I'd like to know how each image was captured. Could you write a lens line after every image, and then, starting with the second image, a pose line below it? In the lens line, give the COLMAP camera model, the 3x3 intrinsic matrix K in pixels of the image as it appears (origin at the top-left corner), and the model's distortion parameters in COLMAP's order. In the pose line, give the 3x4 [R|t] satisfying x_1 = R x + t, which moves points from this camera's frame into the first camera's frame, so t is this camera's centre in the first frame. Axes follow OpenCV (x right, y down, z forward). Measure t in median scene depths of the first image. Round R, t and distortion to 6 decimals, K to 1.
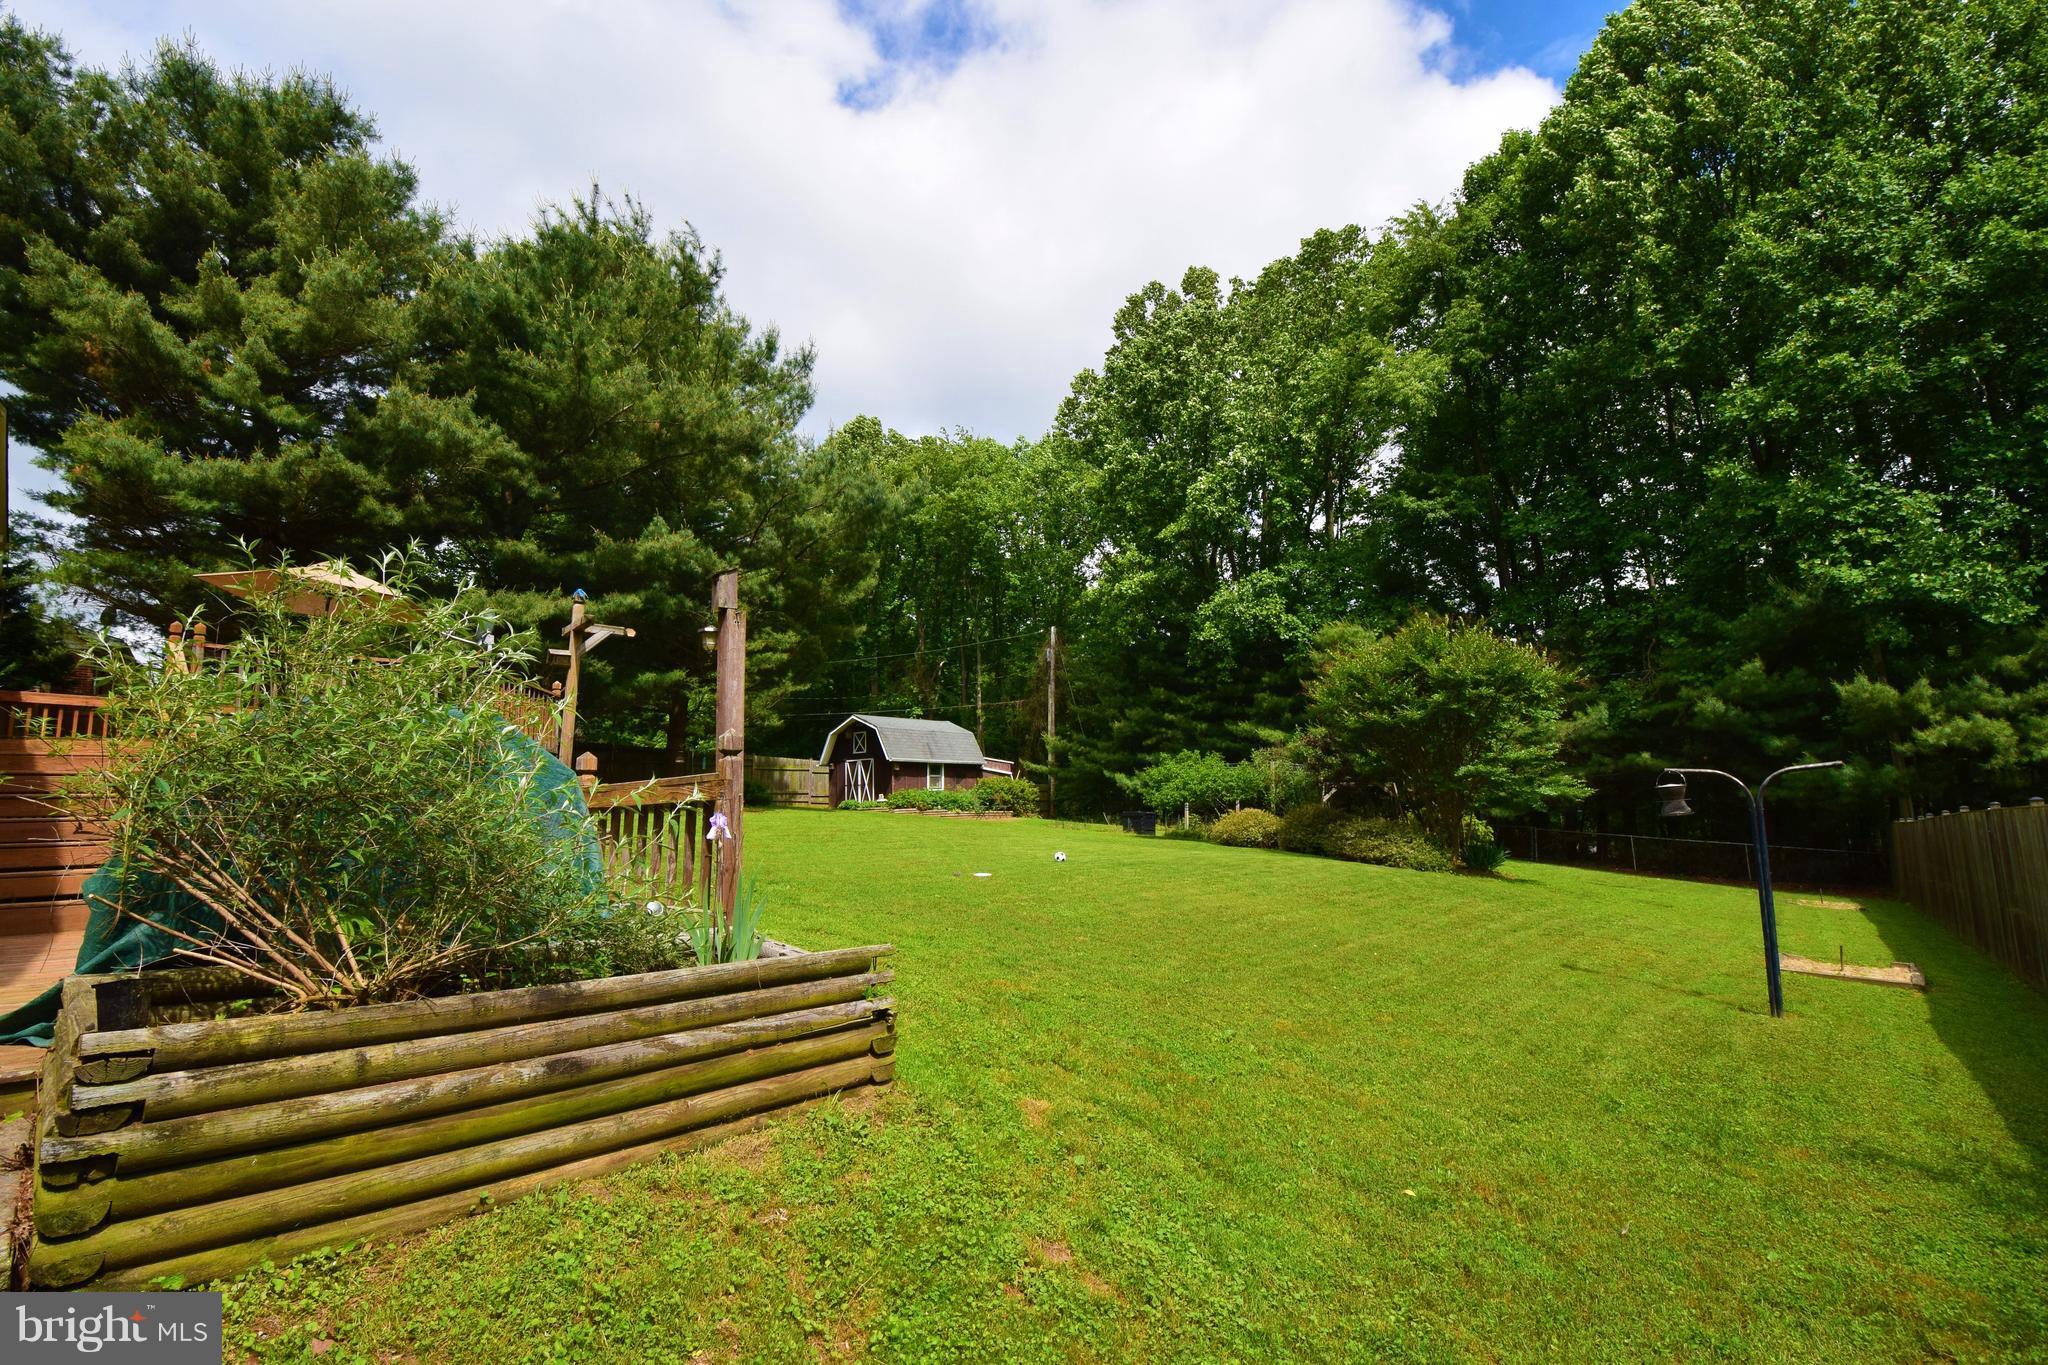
lens RADIAL K [[896.8, 0, 1031.2], [0, 896.8, 684.4], [0, 0, 1]] dist [-0.001868, -0.000418]
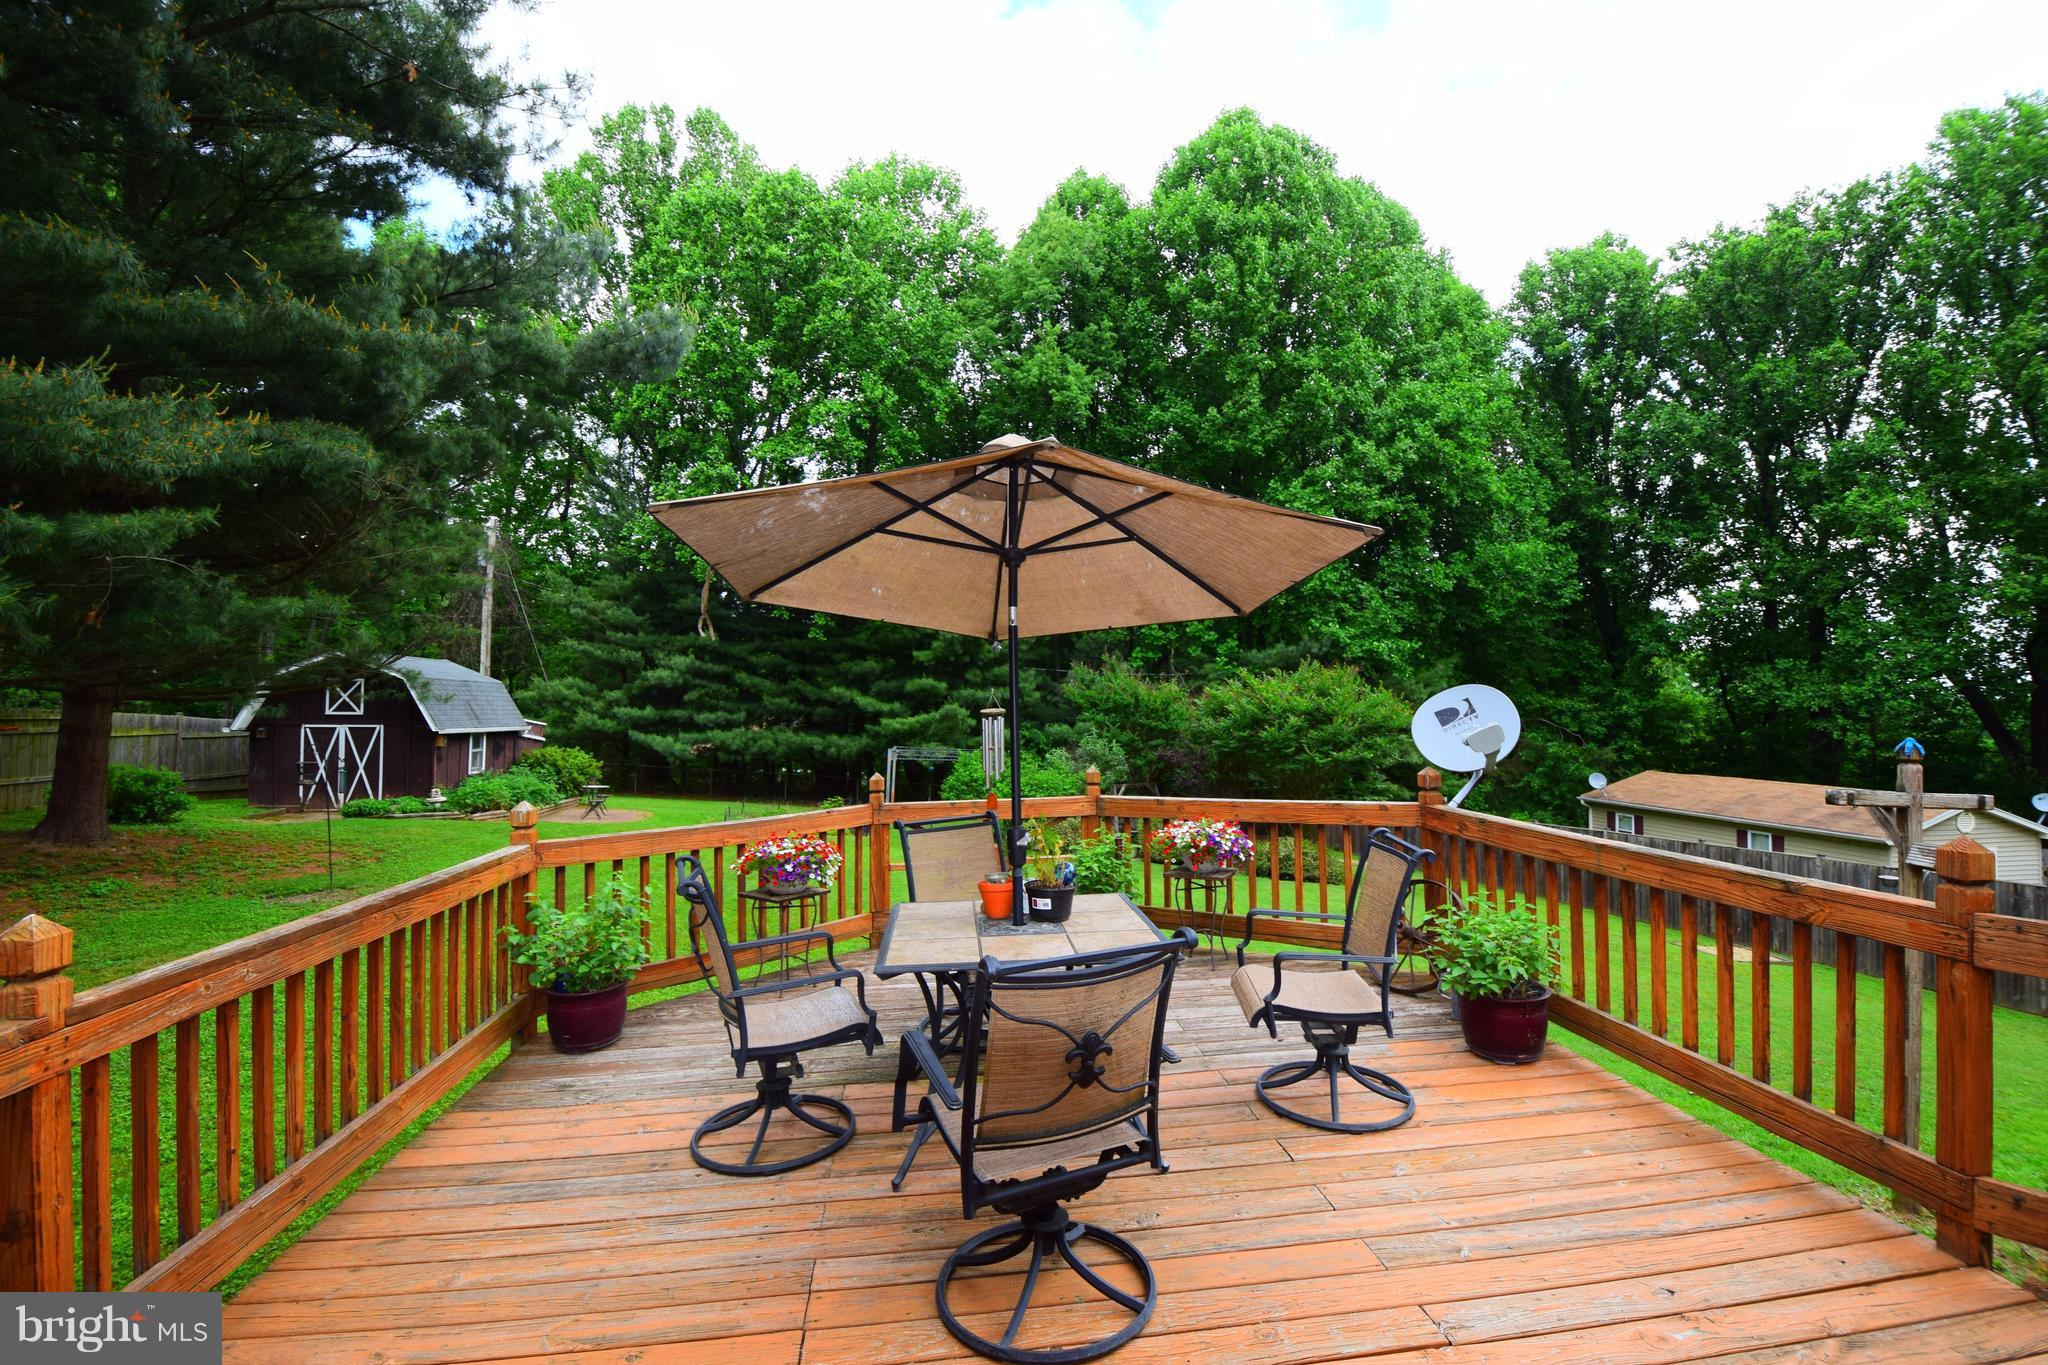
lens RADIAL K [[896.8, 0, 1031.2], [0, 896.8, 684.4], [0, 0, 1]] dist [-0.001868, -0.000418]
pose [[0.624325, 0.047244, 0.779734, -0.363793], [-0.124951, 0.991357, 0.039981, -0.021494], [-0.771106, -0.122389, 0.624833, 0.290207]]
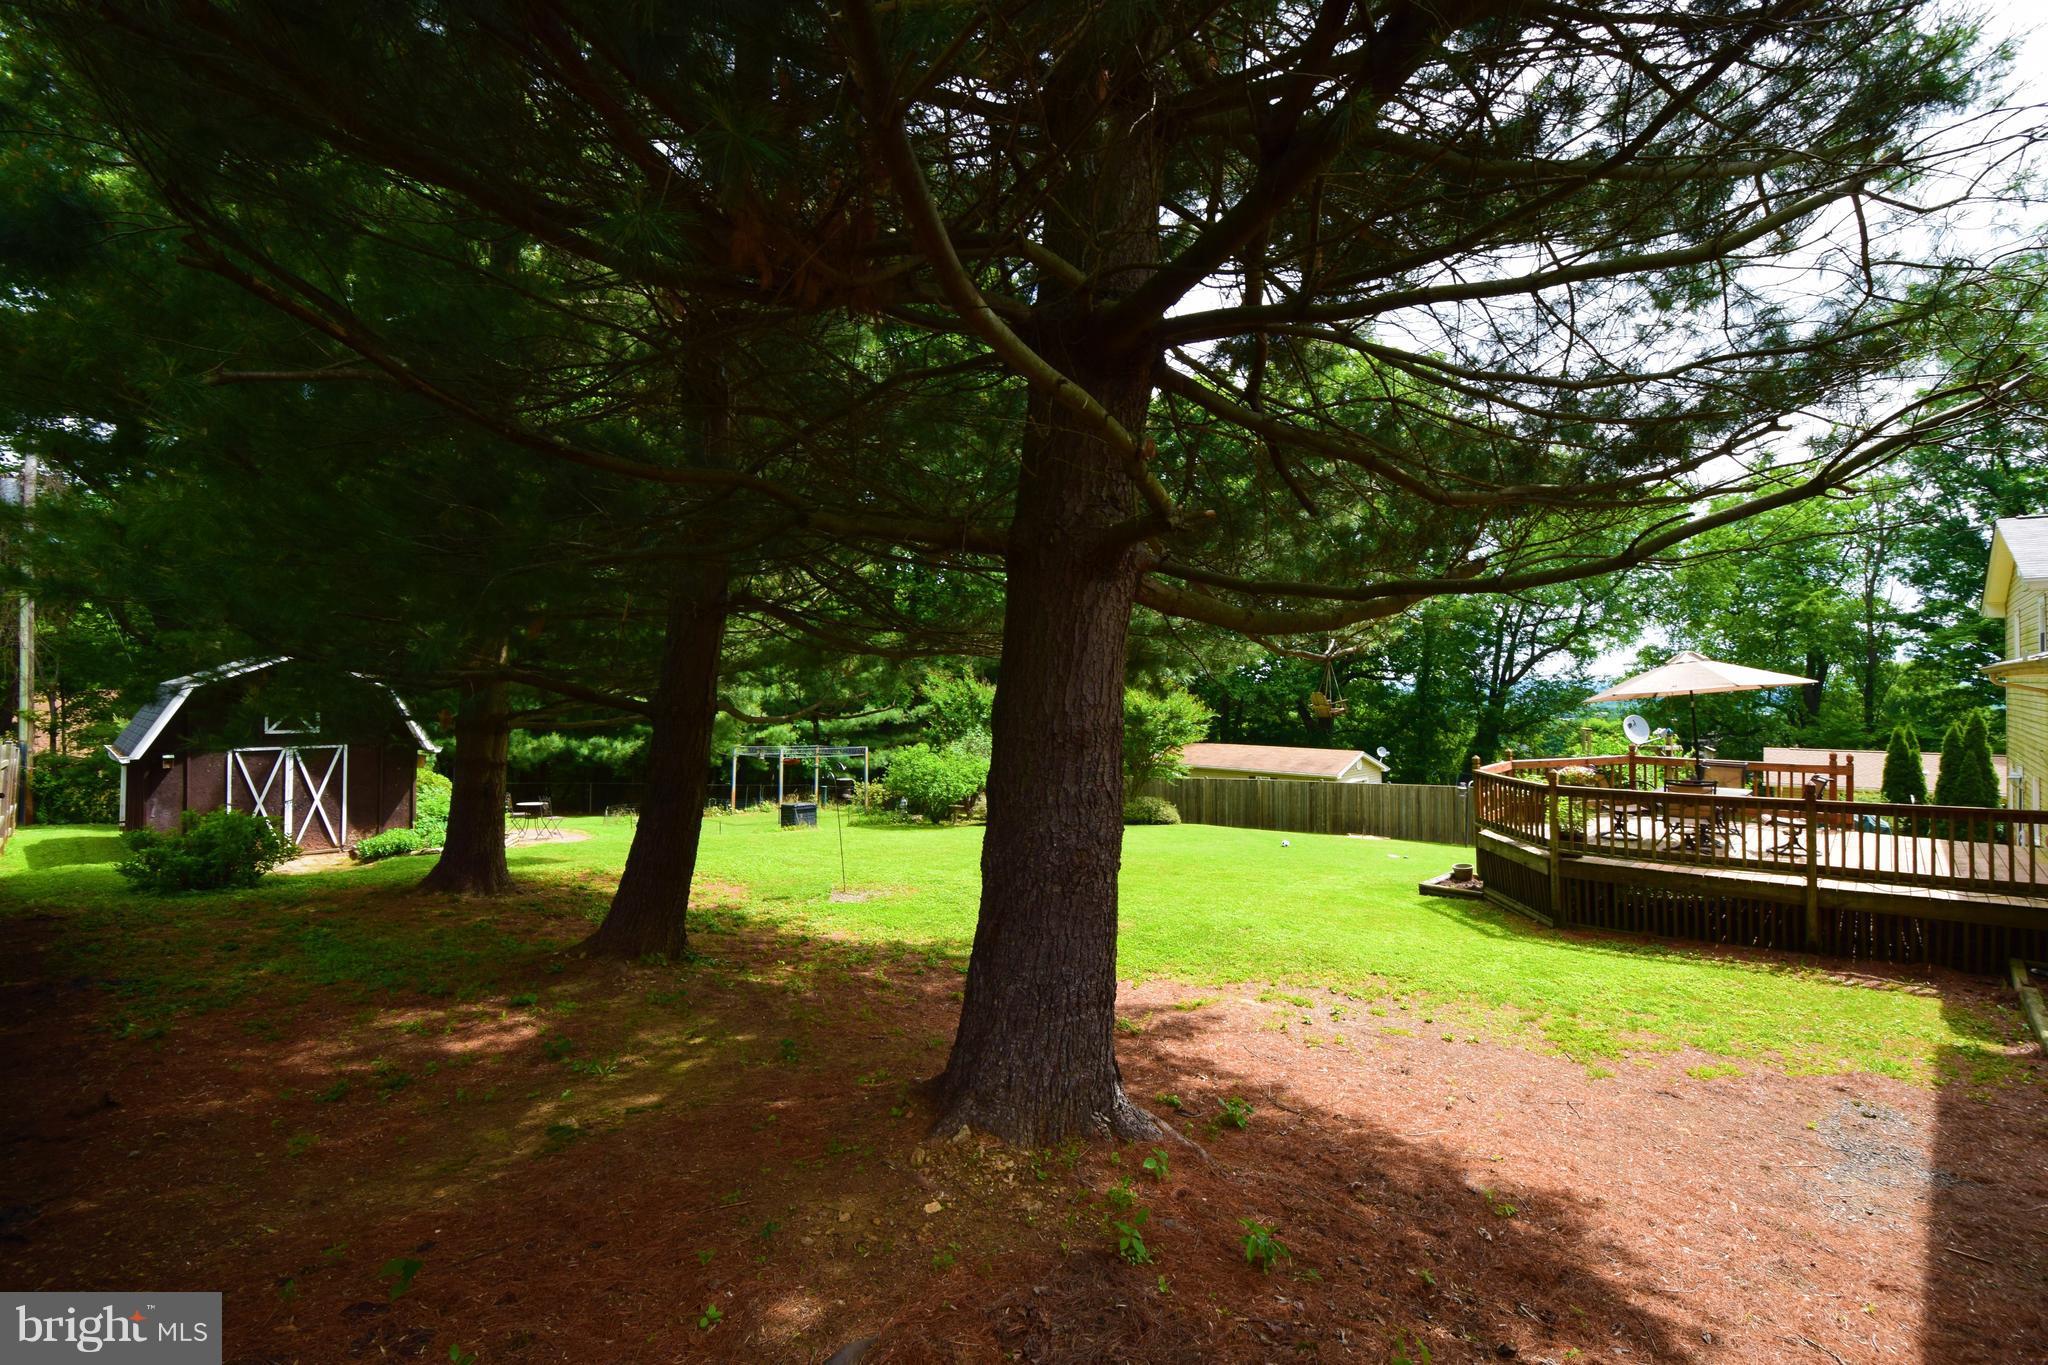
lens RADIAL K [[896.8, 0, 1031.2], [0, 896.8, 684.4], [0, 0, 1]] dist [-0.001868, -0.000418]
pose [[0.012674, 0.034987, 0.999307, -0.638246], [-0.134749, 0.990331, -0.032964, 0.015759], [-0.990799, -0.134238, 0.017266, 0.614157]]
